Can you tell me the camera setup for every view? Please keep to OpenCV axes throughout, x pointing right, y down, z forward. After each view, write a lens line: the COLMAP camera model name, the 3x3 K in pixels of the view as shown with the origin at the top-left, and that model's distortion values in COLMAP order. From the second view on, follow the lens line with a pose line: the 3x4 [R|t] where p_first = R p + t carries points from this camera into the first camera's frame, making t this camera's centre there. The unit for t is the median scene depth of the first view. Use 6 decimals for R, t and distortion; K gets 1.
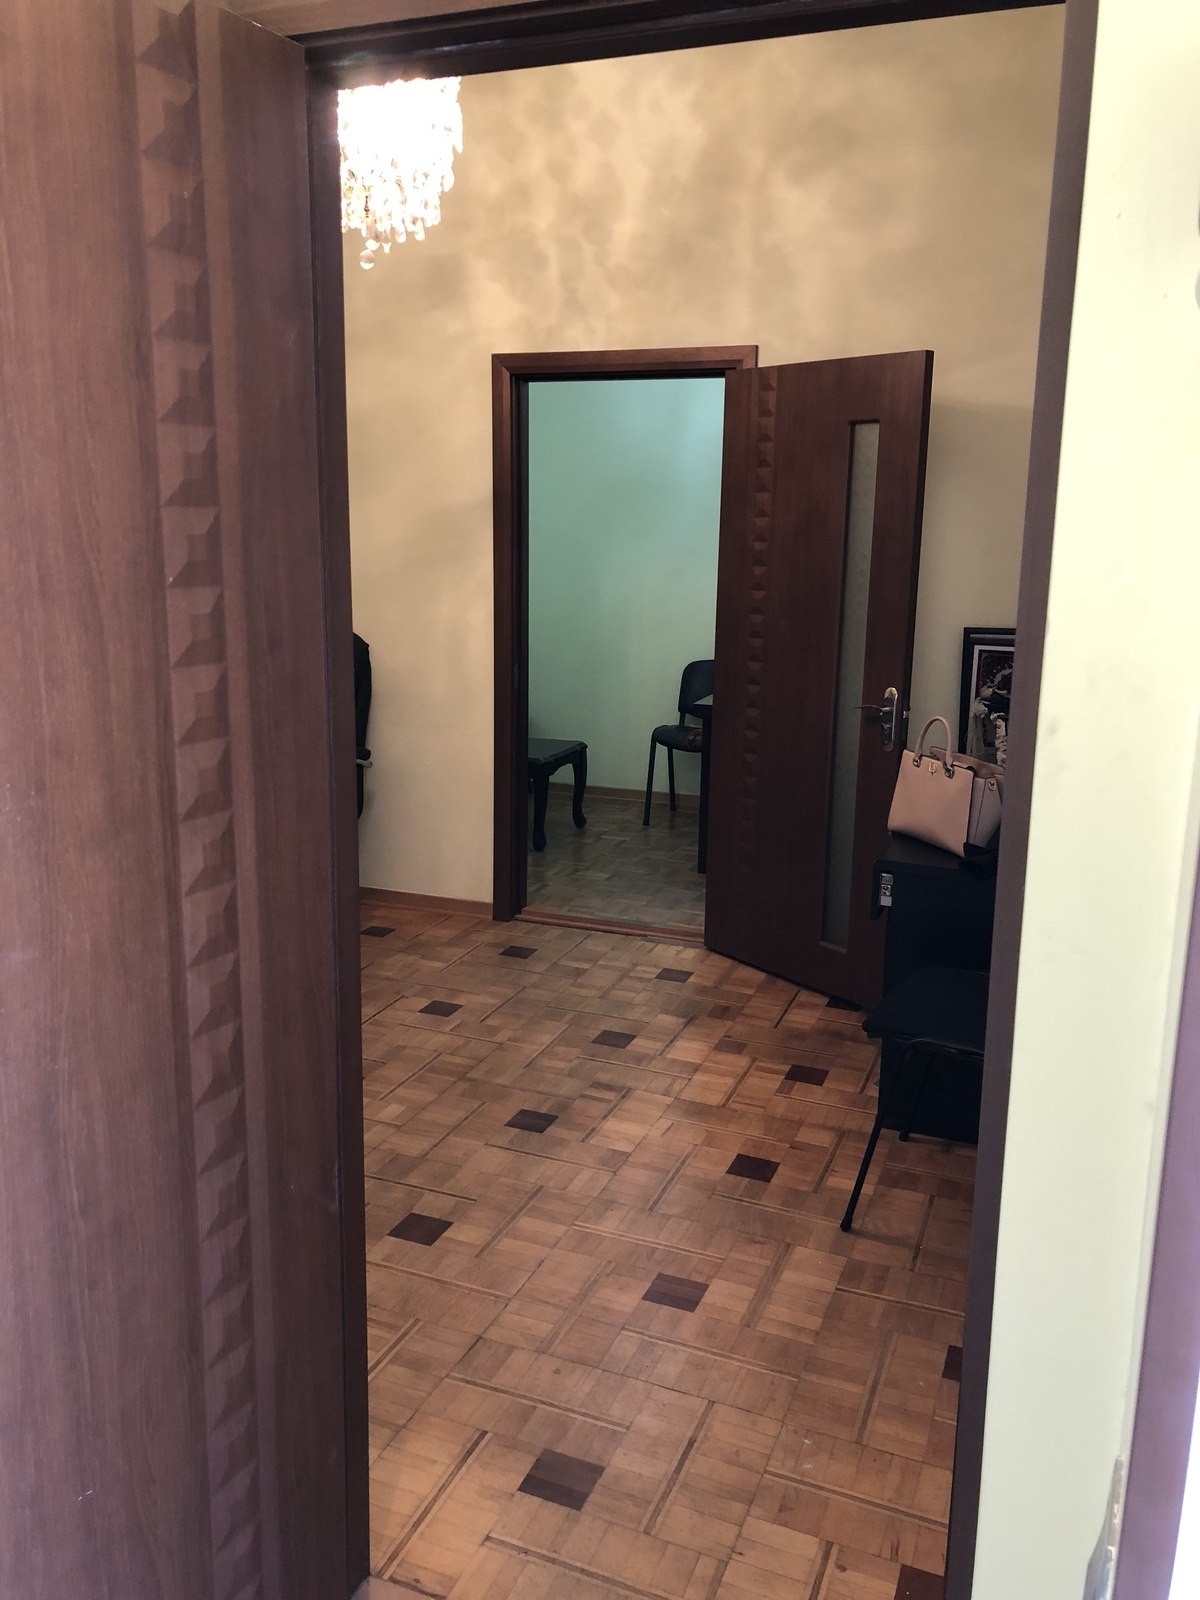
lens RADIAL K [[1302.4, 0, 588.5], [0, 1302.4, 799.1], [0, 0, 1]] dist [0.043061, -0.051701]
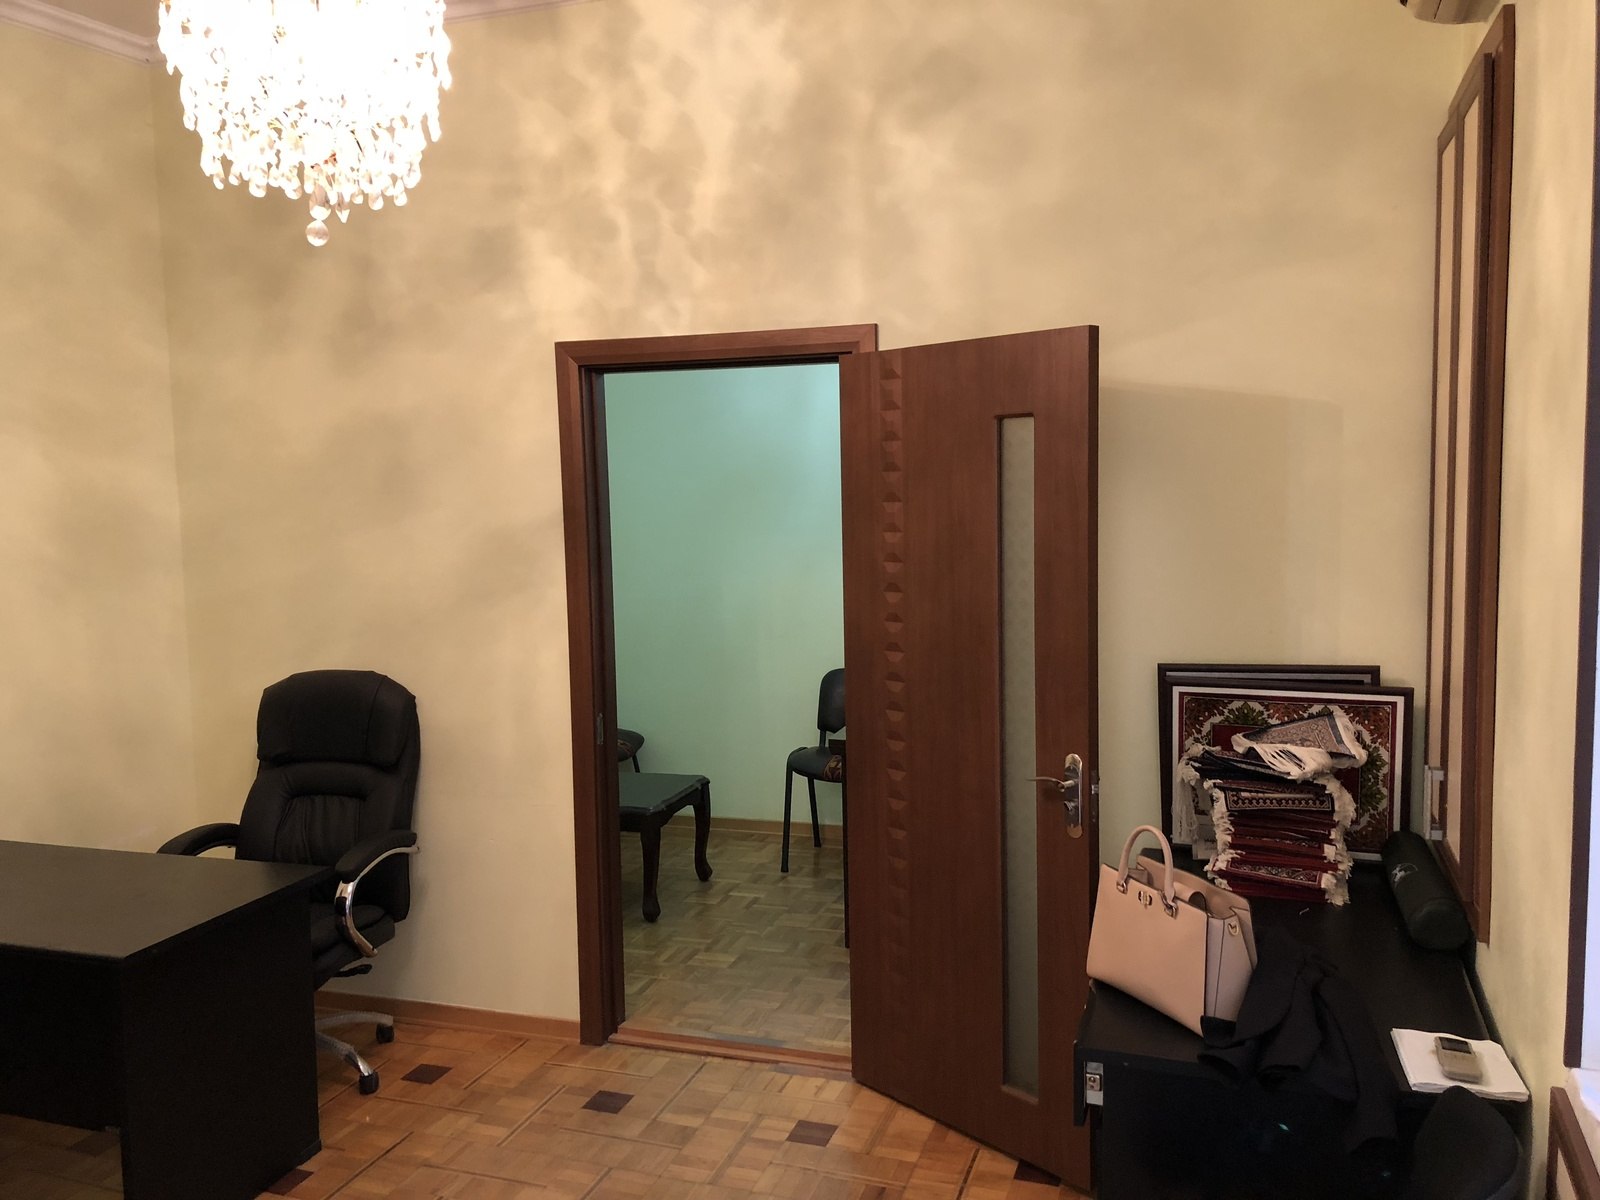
lens RADIAL K [[1302.4, 0, 800.4], [0, 1302.4, 609.9], [0, 0, 1]] dist [0.043061, -0.051701]
pose [[0.998336, -0.041170, 0.040377, 0.041002], [0.045325, 0.993110, -0.108066, -0.083660], [-0.035650, 0.109716, 0.993323, 0.214709]]
